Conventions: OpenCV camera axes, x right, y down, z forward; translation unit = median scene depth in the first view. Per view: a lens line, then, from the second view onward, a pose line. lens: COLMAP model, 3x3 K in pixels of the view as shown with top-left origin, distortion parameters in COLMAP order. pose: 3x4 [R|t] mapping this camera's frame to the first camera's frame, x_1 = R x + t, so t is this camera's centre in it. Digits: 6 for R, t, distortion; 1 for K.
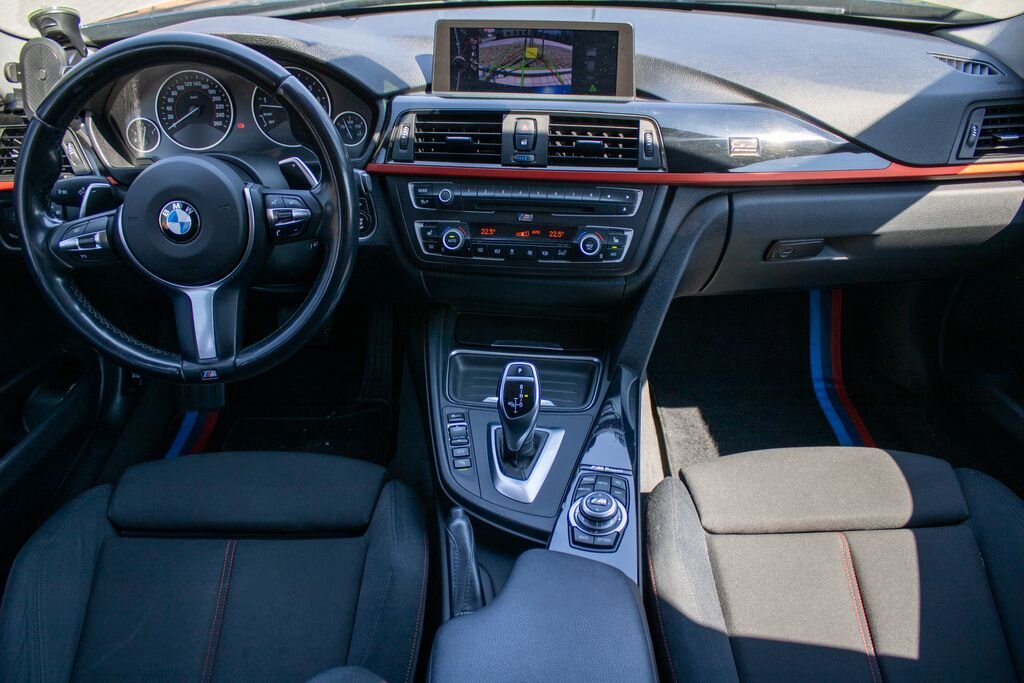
lens RADIAL K [[860.3, 0, 512.0], [0, 860.3, 341.5], [0, 0, 1]] dist [-0.178195, 0.163912]
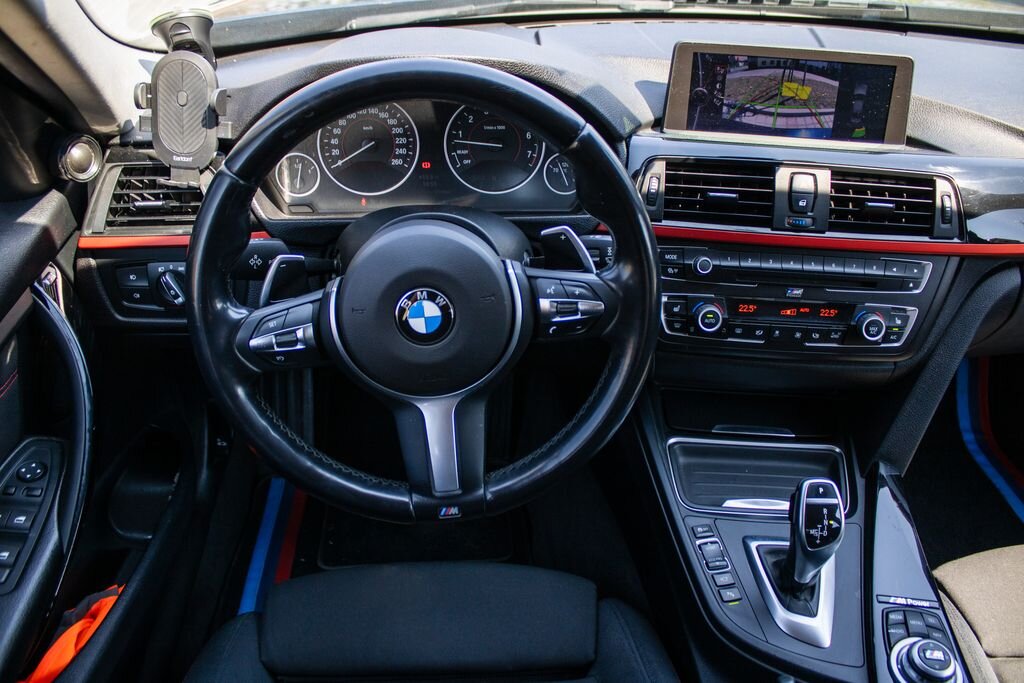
lens RADIAL K [[860.3, 0, 512.0], [0, 860.3, 341.5], [0, 0, 1]] dist [-0.178195, 0.163912]
pose [[0.998046, -0.000110, 0.062483, -0.309677], [-0.001188, 0.999784, 0.020736, -0.115040], [-0.062471, -0.020770, 0.997831, 0.205261]]
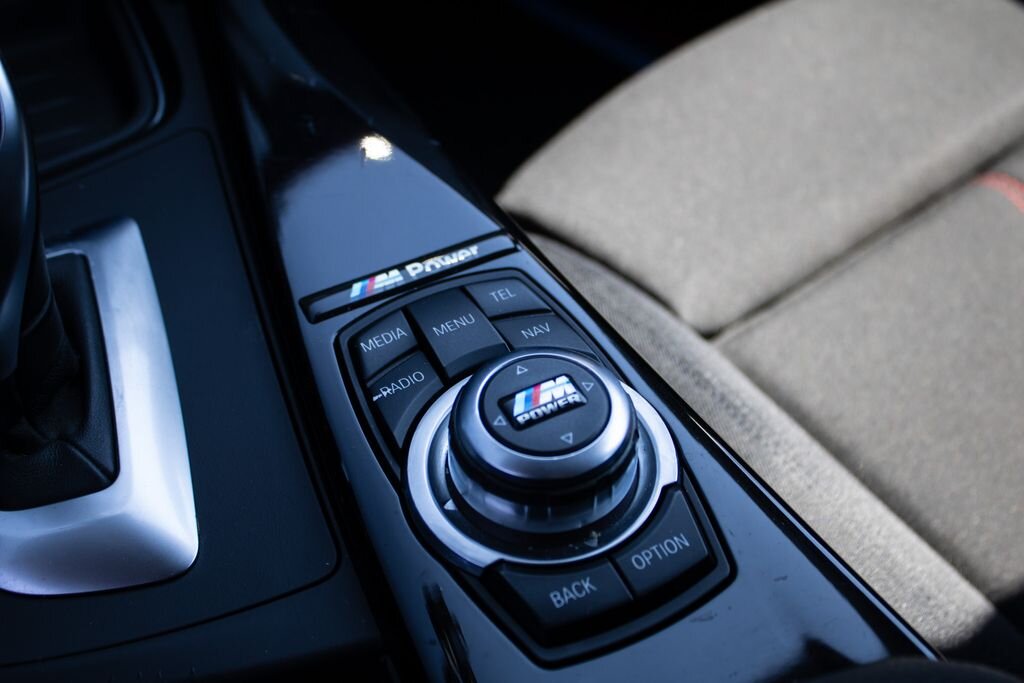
lens RADIAL K [[1340.1, 0, 512.0], [0, 1340.1, 341.5], [0, 0, 1]] dist [-0.144962, -0.017053]
pose [[0.781871, -0.443997, 0.437657, -0.032935], [0.363663, 0.895006, 0.258290, 0.077757], [-0.506386, -0.042790, 0.861245, 0.632045]]
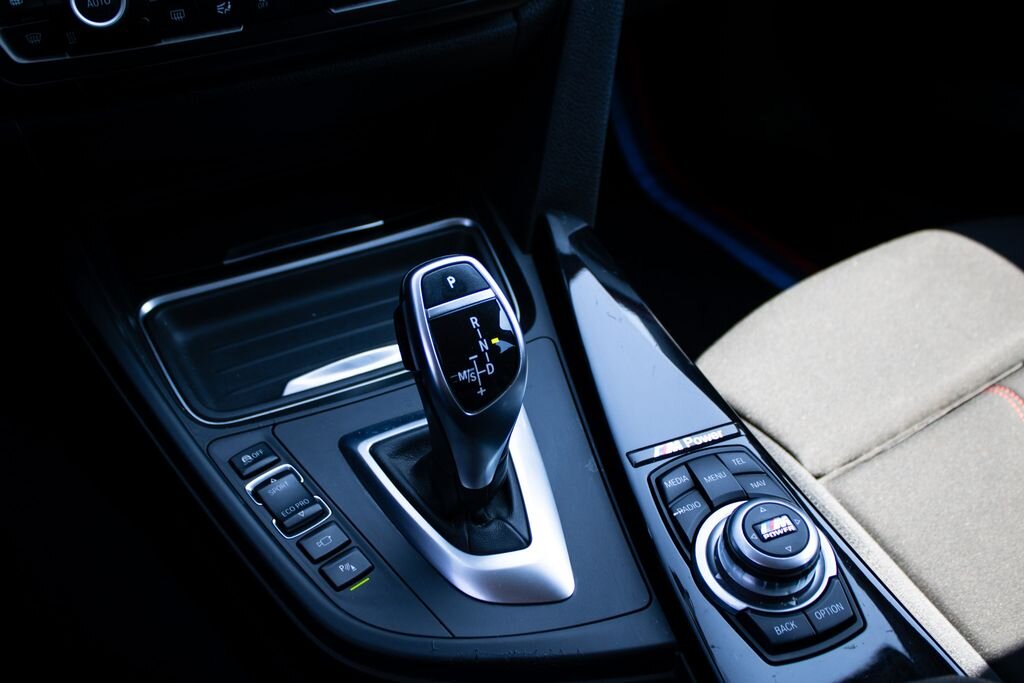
lens RADIAL K [[1096.7, 0, 512.0], [0, 1096.7, 341.5], [0, 0, 1]] dist [-0.102753, 0.025784]
pose [[0.840986, -0.337774, 0.422672, -0.161781], [0.285631, 0.940631, 0.183380, -0.019060], [-0.459519, -0.033492, 0.887536, 0.528470]]
